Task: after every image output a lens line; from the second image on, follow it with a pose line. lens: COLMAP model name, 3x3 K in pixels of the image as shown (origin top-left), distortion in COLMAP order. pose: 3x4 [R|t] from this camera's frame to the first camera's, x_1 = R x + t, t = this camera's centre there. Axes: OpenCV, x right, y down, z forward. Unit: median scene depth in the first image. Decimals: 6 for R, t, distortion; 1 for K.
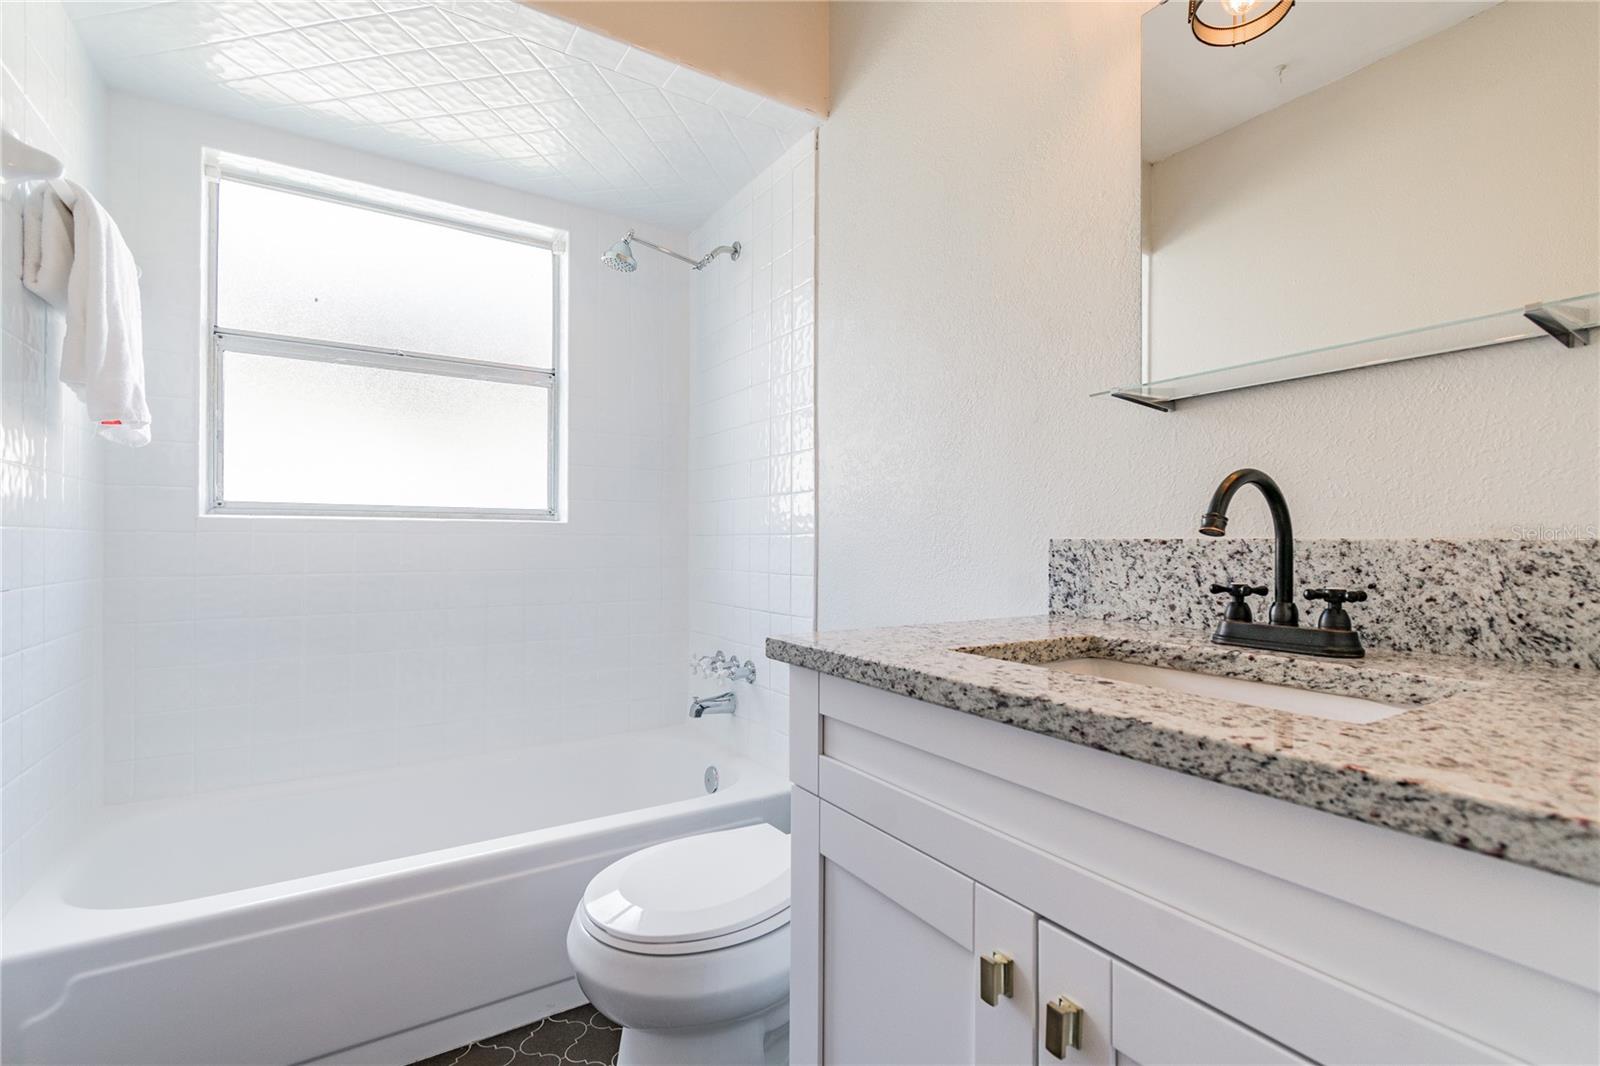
lens RADIAL K [[720.8, 0, 814.8], [0, 720.8, 543.9], [0, 0, 1]] dist [-0.003980, -0.000747]
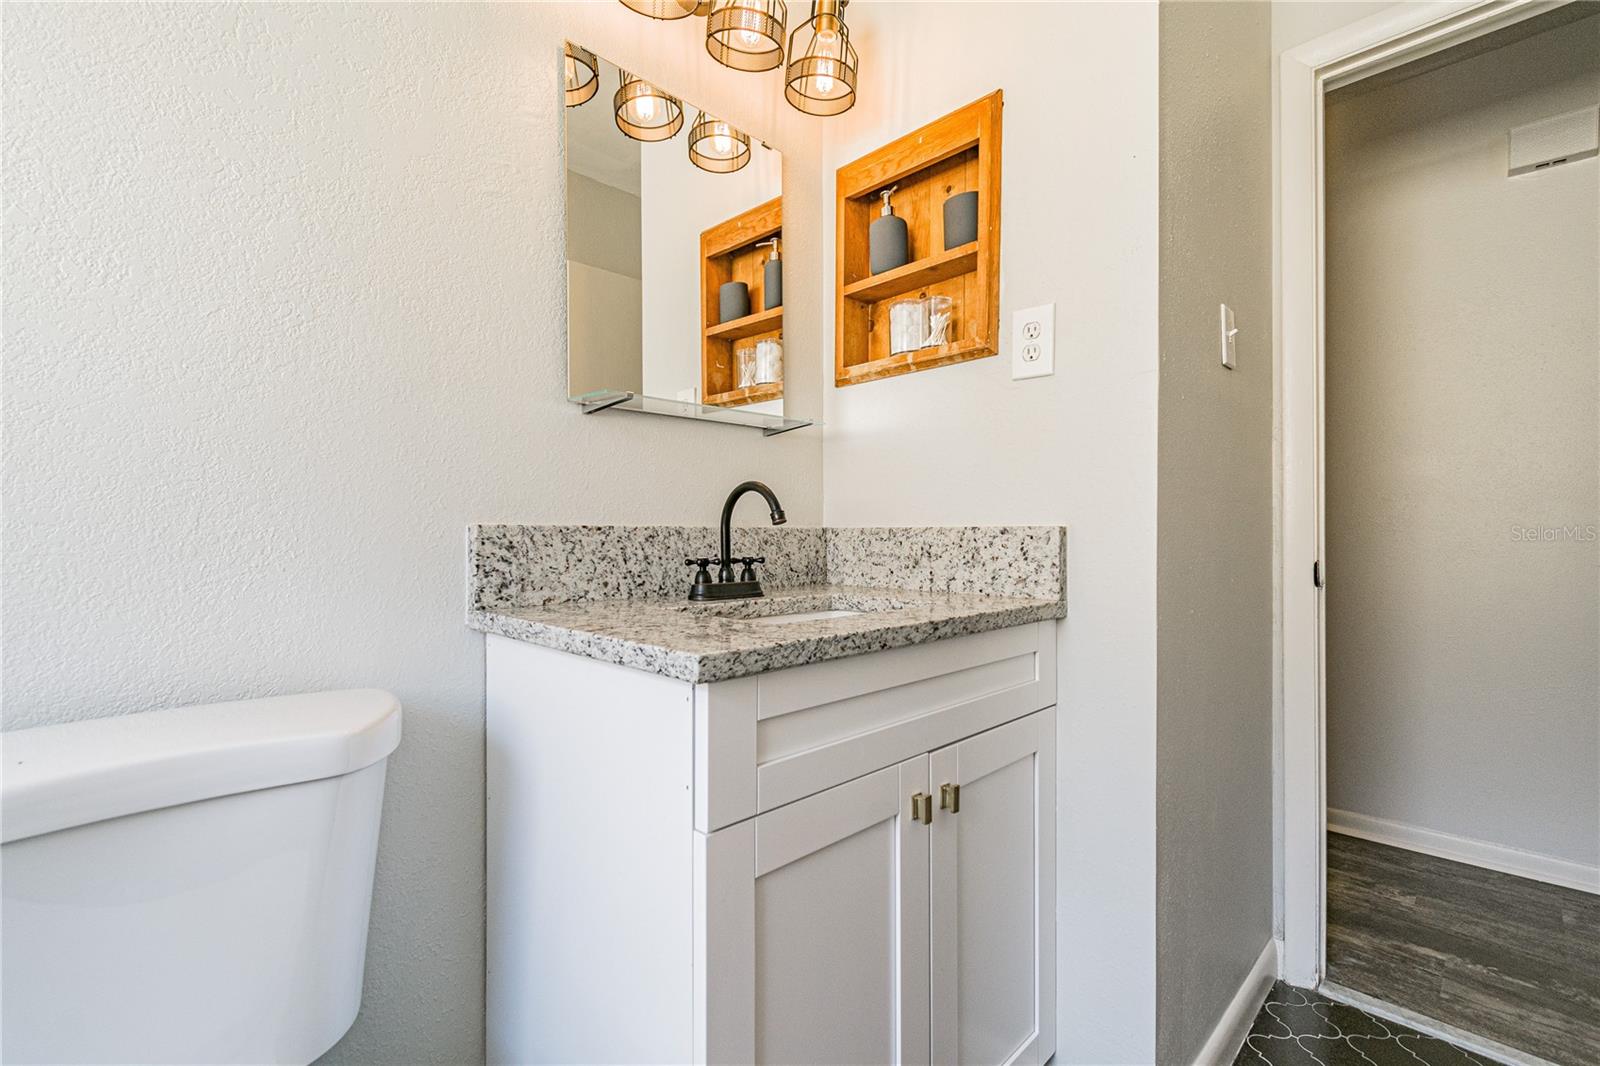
lens RADIAL K [[720.8, 0, 799.5], [0, 720.8, 522.0], [0, 0, 1]] dist [-0.003980, -0.000747]
pose [[-0.204412, 0.010996, 0.978823, -0.776295], [0.002452, 0.999940, -0.010721, 0.000383], [-0.978882, 0.000208, -0.204426, 1.008421]]
